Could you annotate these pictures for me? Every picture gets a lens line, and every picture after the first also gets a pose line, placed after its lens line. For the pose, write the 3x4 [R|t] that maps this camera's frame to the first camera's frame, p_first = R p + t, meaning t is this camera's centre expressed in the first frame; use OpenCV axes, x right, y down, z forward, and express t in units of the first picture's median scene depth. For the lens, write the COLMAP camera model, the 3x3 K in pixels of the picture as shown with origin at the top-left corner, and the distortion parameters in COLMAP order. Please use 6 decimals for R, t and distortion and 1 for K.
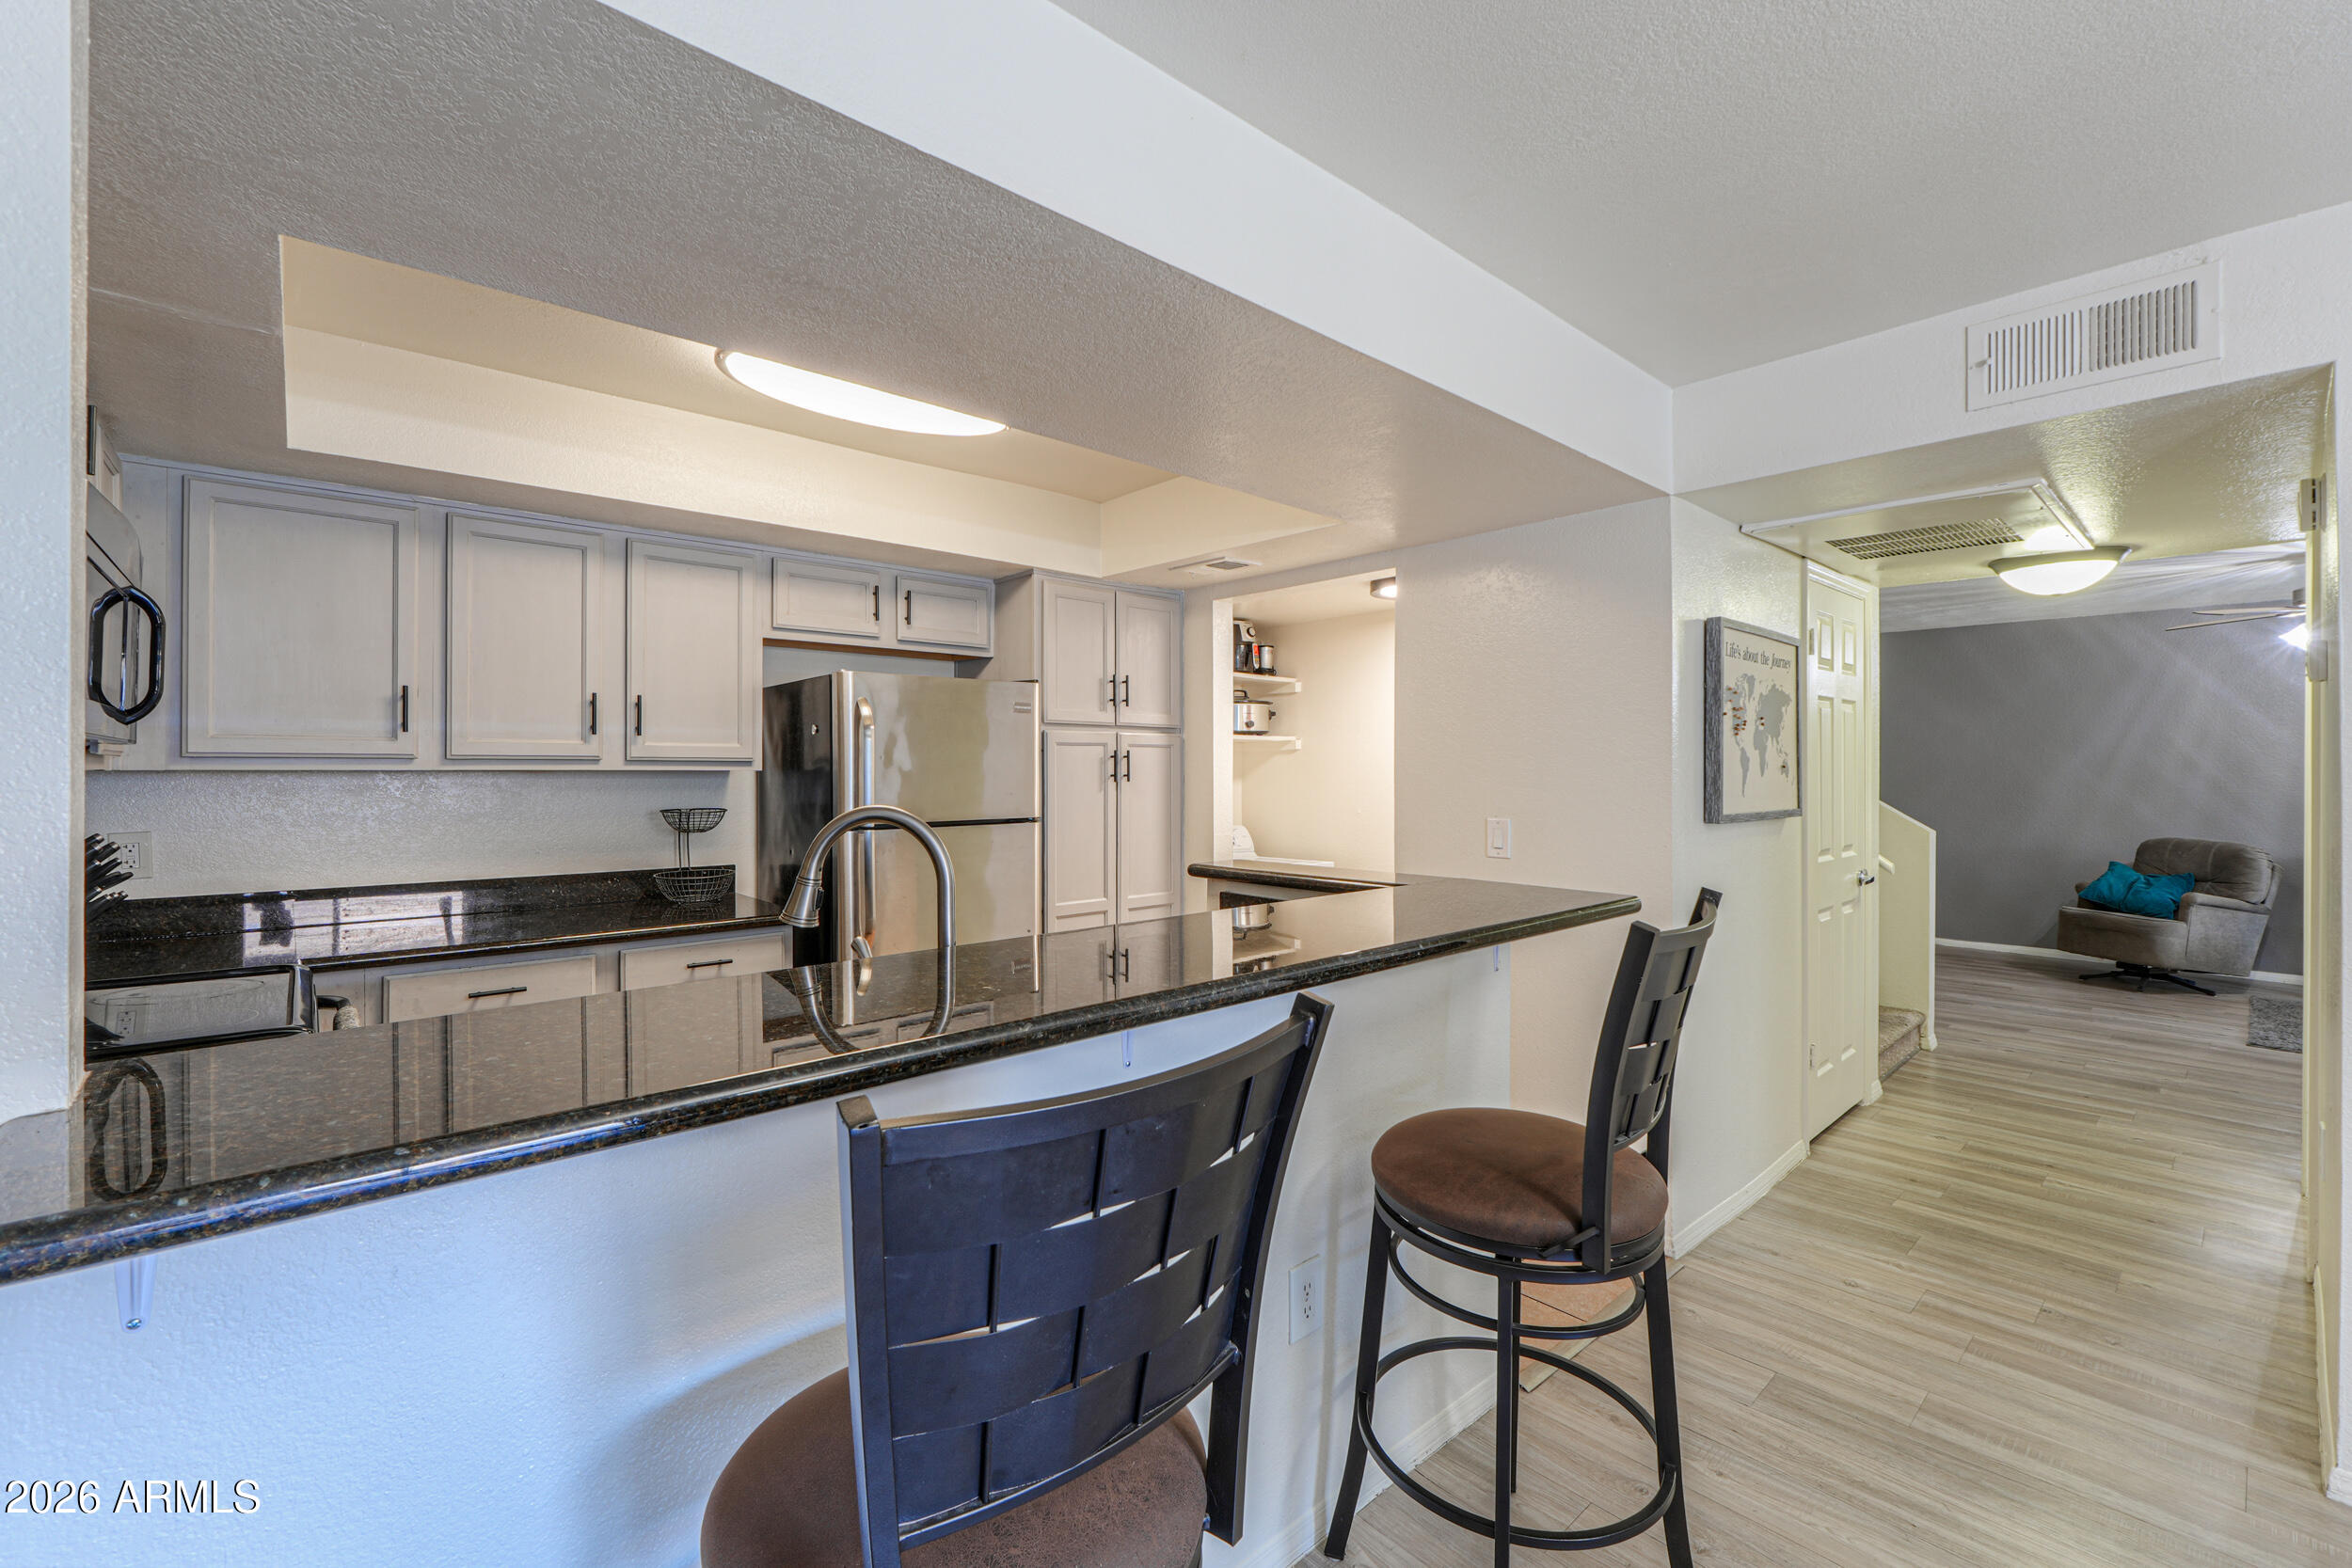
lens RADIAL K [[983.3, 0, 1160.3], [0, 983.3, 765.4], [0, 0, 1]] dist [-0.005790, 0.000879]
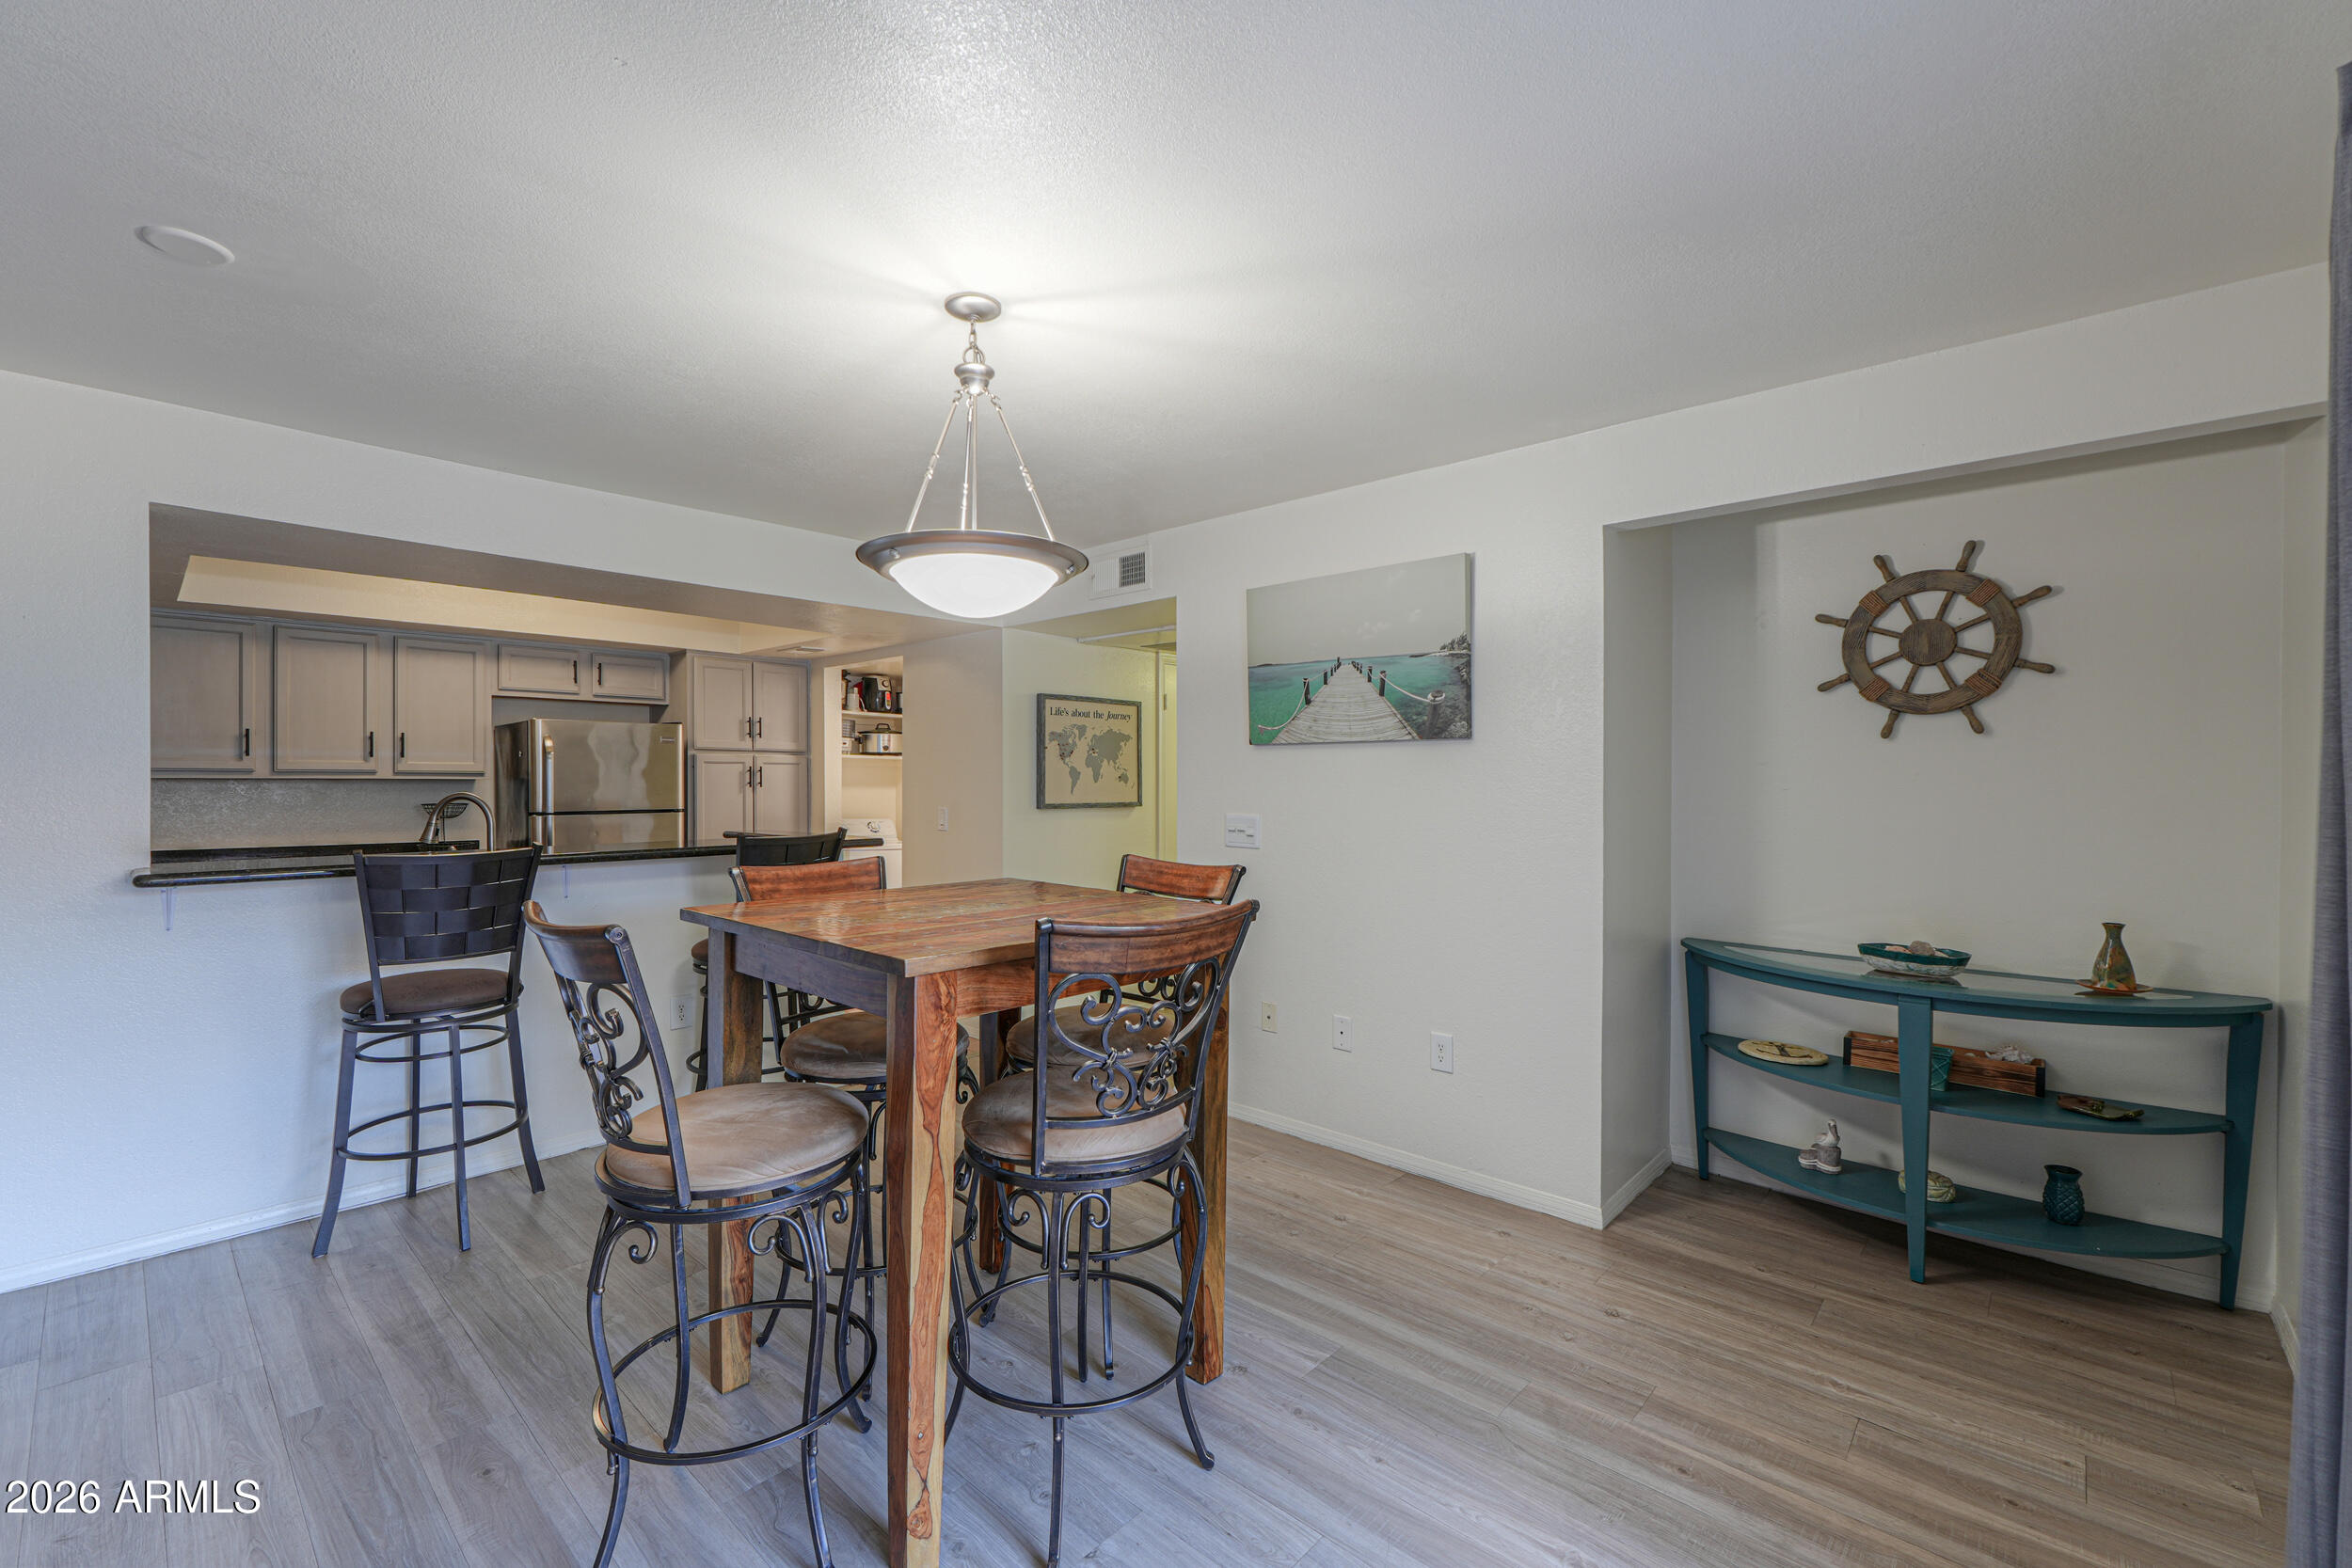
lens RADIAL K [[983.3, 0, 1169.7], [0, 983.3, 785.4], [0, 0, 1]] dist [-0.005790, 0.000879]
pose [[0.994696, -0.000405, 0.102855, 0.537439], [-0.000235, 0.999981, 0.006205, 0.005238], [-0.102855, -0.006196, 0.994677, -0.710361]]
